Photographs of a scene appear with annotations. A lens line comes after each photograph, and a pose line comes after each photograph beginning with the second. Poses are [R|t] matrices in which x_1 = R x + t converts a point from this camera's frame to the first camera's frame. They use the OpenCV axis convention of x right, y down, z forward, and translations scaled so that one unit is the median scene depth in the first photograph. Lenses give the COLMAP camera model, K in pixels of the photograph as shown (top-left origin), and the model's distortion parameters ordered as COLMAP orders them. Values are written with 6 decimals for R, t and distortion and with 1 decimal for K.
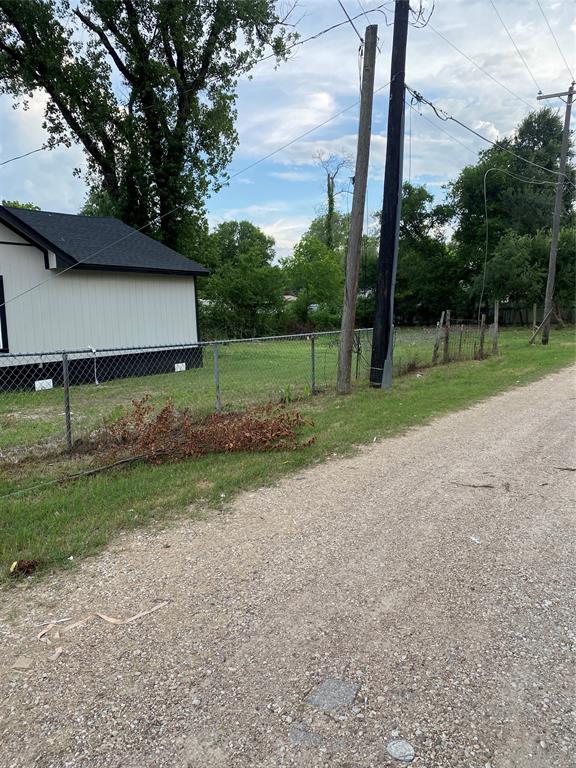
lens RADIAL K [[607.1, 0, 291.7], [0, 607.1, 385.1], [0, 0, 1]] dist [0.015122, 0.000474]
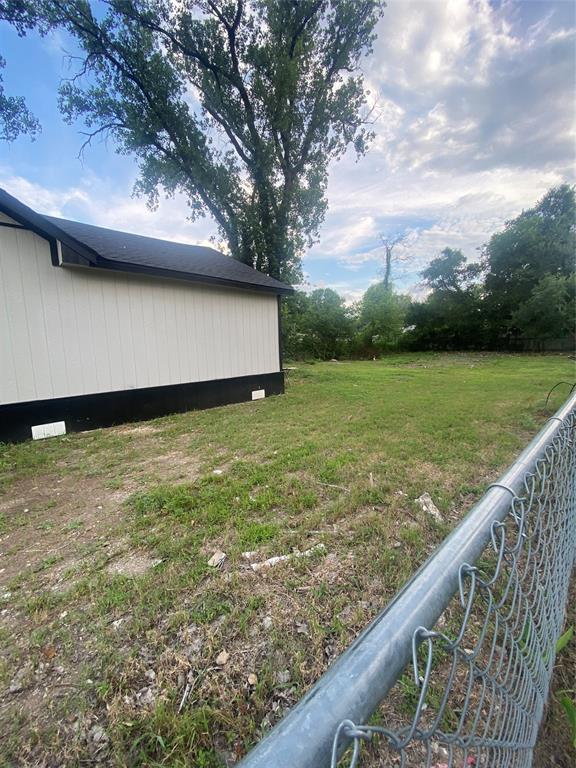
lens RADIAL K [[324.7, 0, 285.1], [0, 324.7, 384.6], [0, 0, 1]] dist [0.018323, -0.020231]
pose [[0.980103, 0.033558, -0.195630, -0.027401], [-0.031340, 0.999405, 0.014423, -0.028971], [0.195998, -0.008005, 0.980572, 0.290471]]
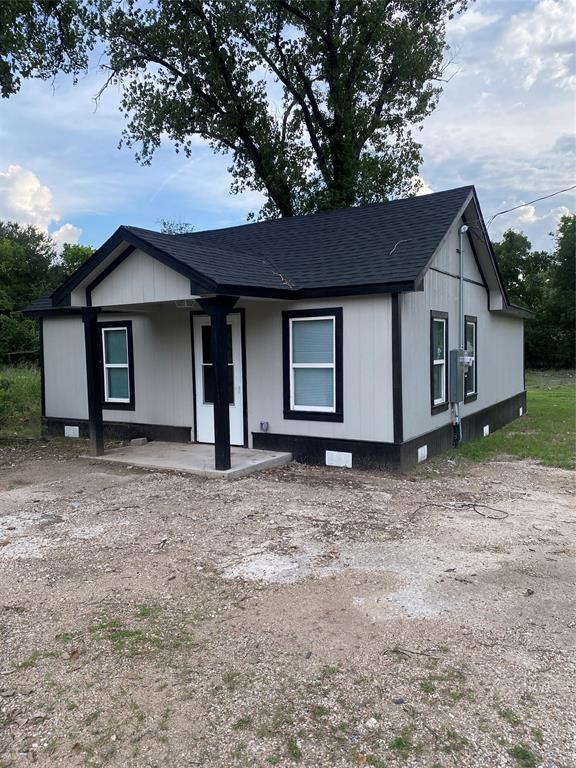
lens RADIAL K [[595.7, 0, 288.0], [0, 595.7, 384.0], [0, 0, 1]] dist [0.047836, -0.060299]
pose [[0.999571, 0.006614, 0.028521, -0.318220], [-0.004633, 0.997608, -0.068963, -0.003152], [-0.028909, 0.068802, 0.997211, 0.027579]]
